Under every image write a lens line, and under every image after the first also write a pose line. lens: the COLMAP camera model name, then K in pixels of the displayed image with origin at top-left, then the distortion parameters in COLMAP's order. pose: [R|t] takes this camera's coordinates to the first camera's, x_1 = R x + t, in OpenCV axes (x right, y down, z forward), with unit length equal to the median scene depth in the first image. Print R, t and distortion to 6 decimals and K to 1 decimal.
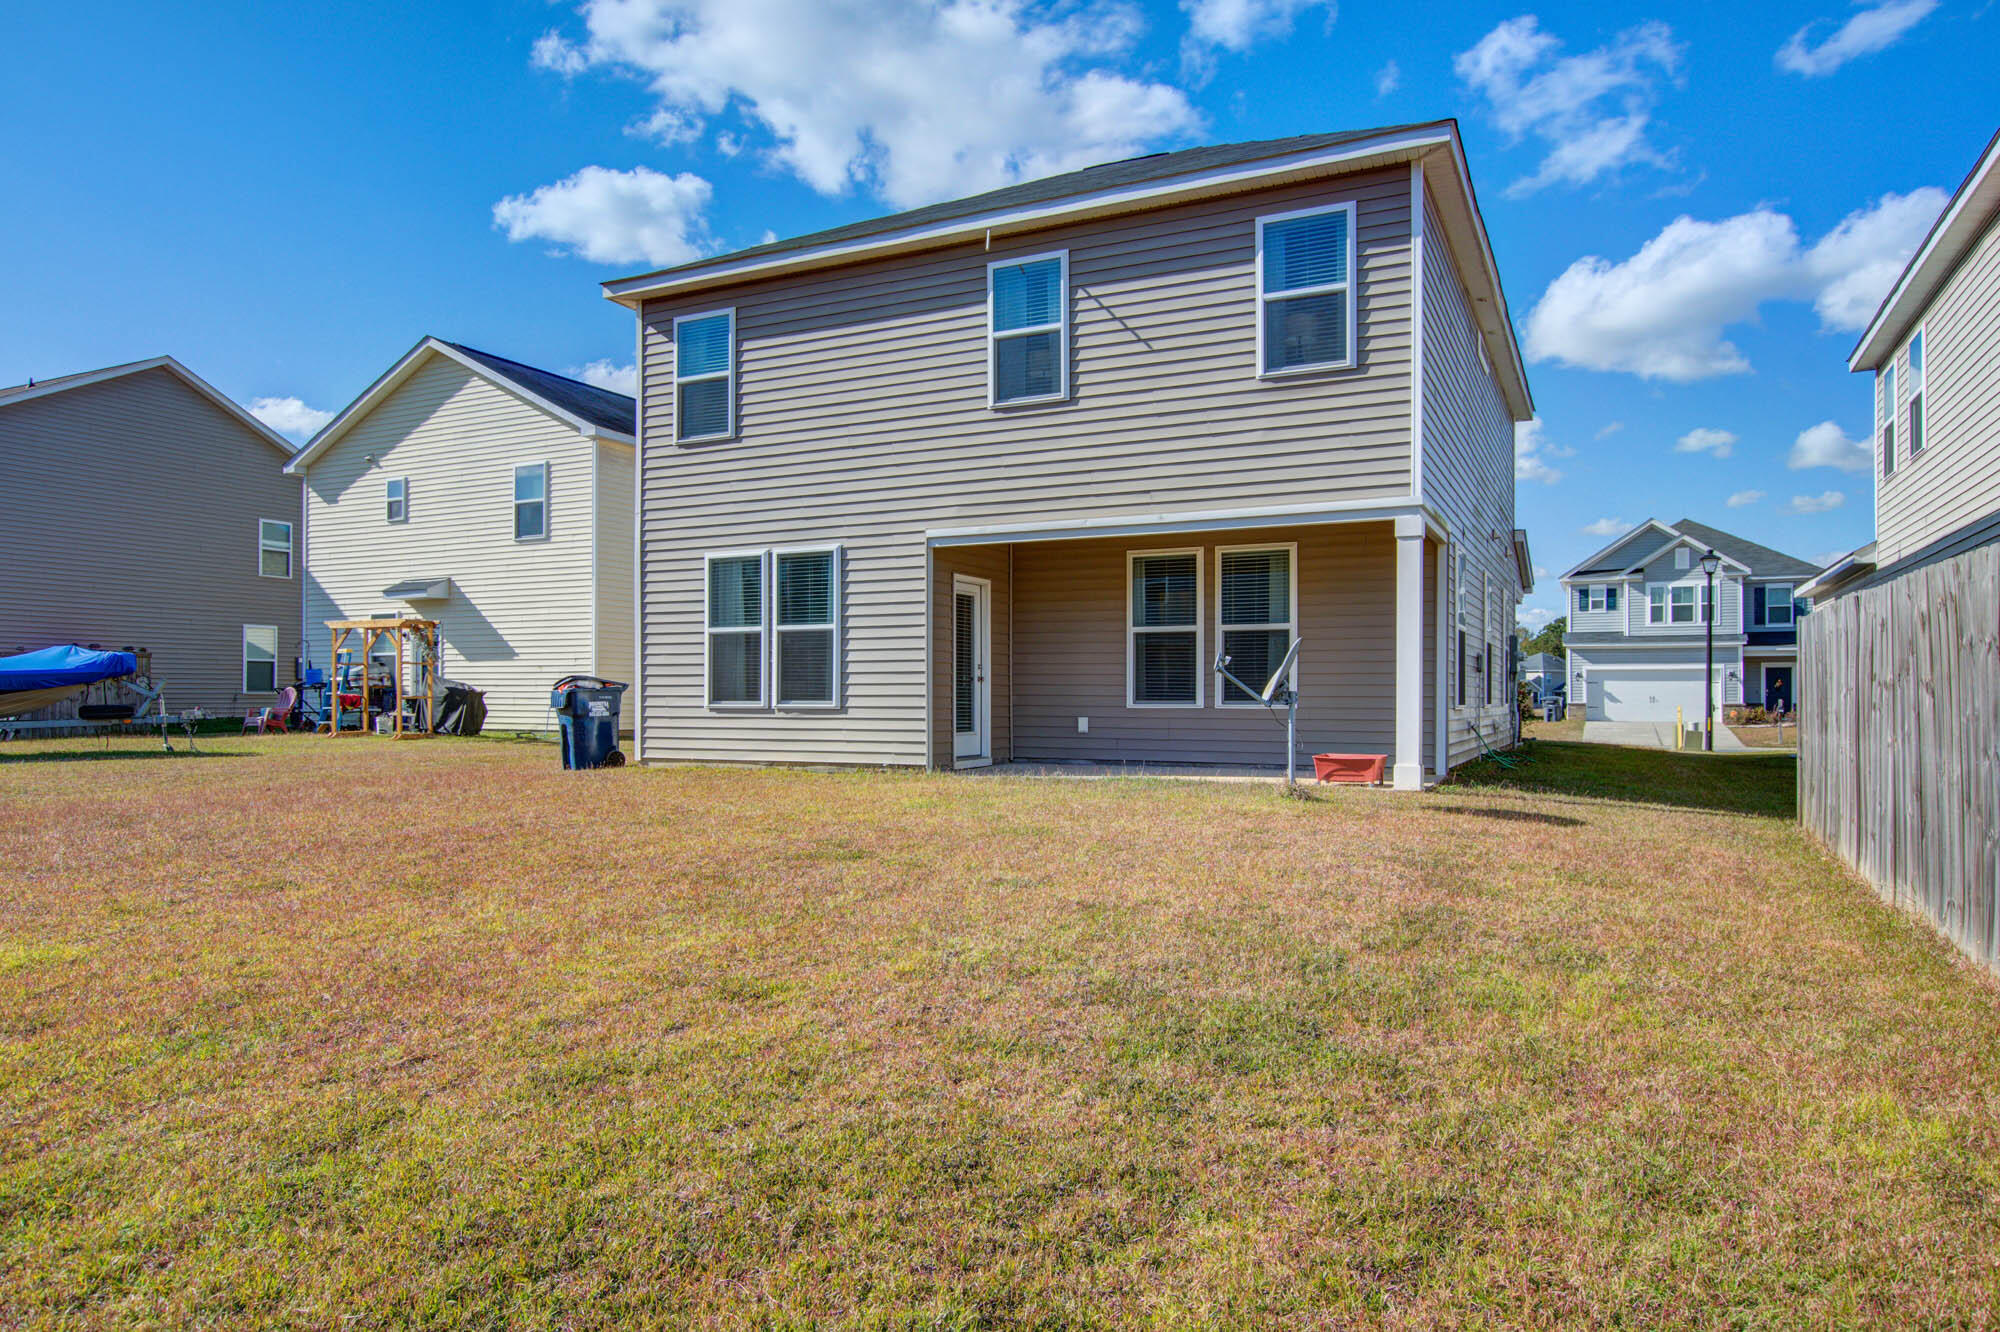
lens RADIAL K [[1258.8, 0, 1001.4], [0, 1258.8, 672.8], [0, 0, 1]] dist [-0.003025, 0.001648]
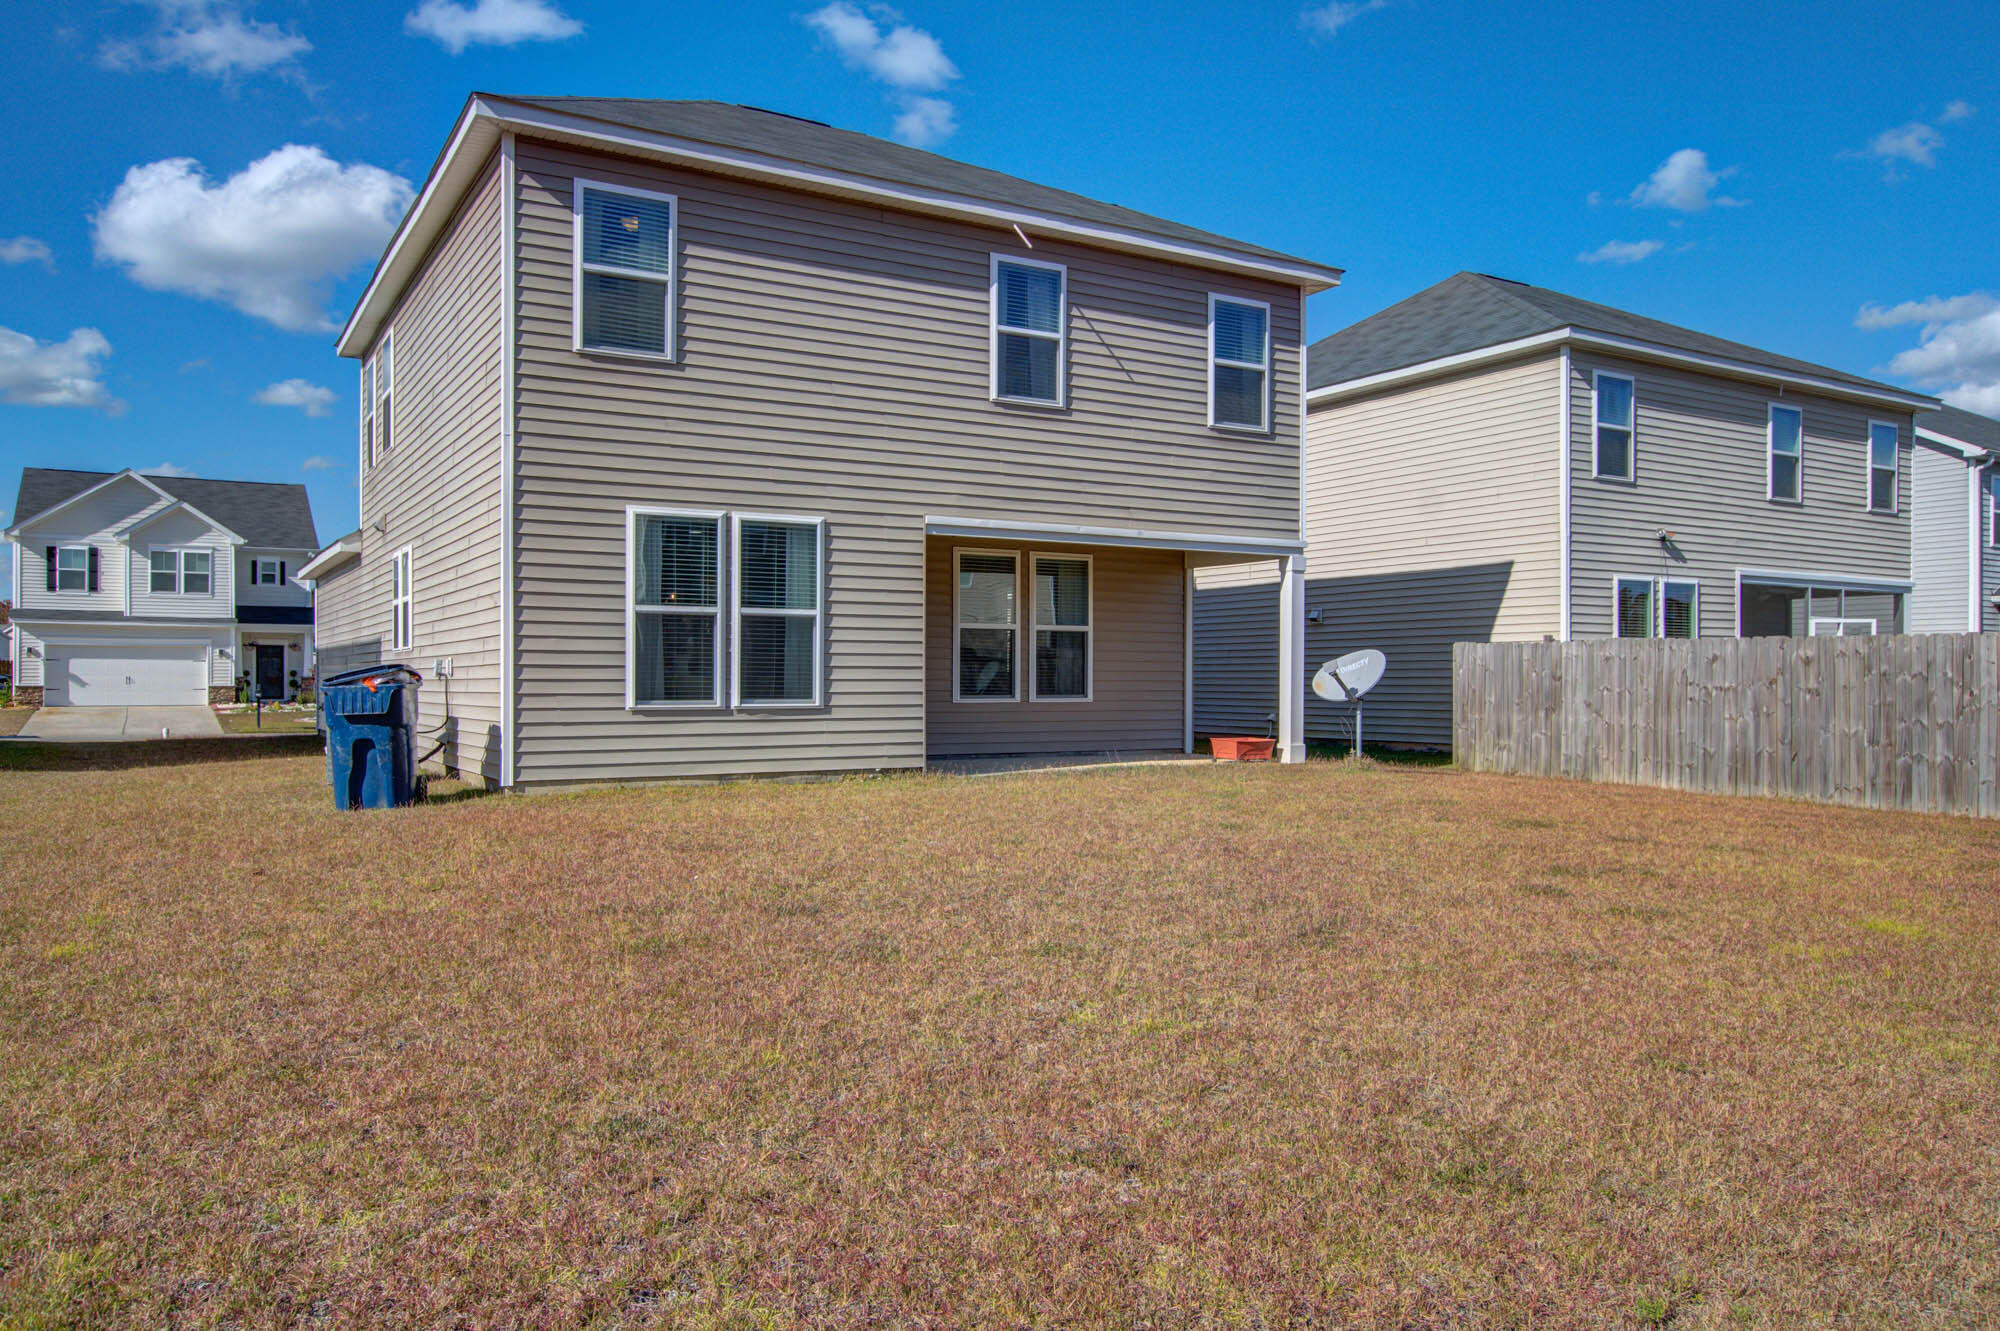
lens RADIAL K [[1441.4, 0, 1002.2], [0, 1441.4, 660.4], [0, 0, 1]] dist [-0.000868, -0.001634]
pose [[0.534927, 0.012095, 0.844812, -0.892208], [-0.017581, 0.999840, -0.003182, -0.003093], [-0.844715, -0.013150, 0.535055, 0.361711]]
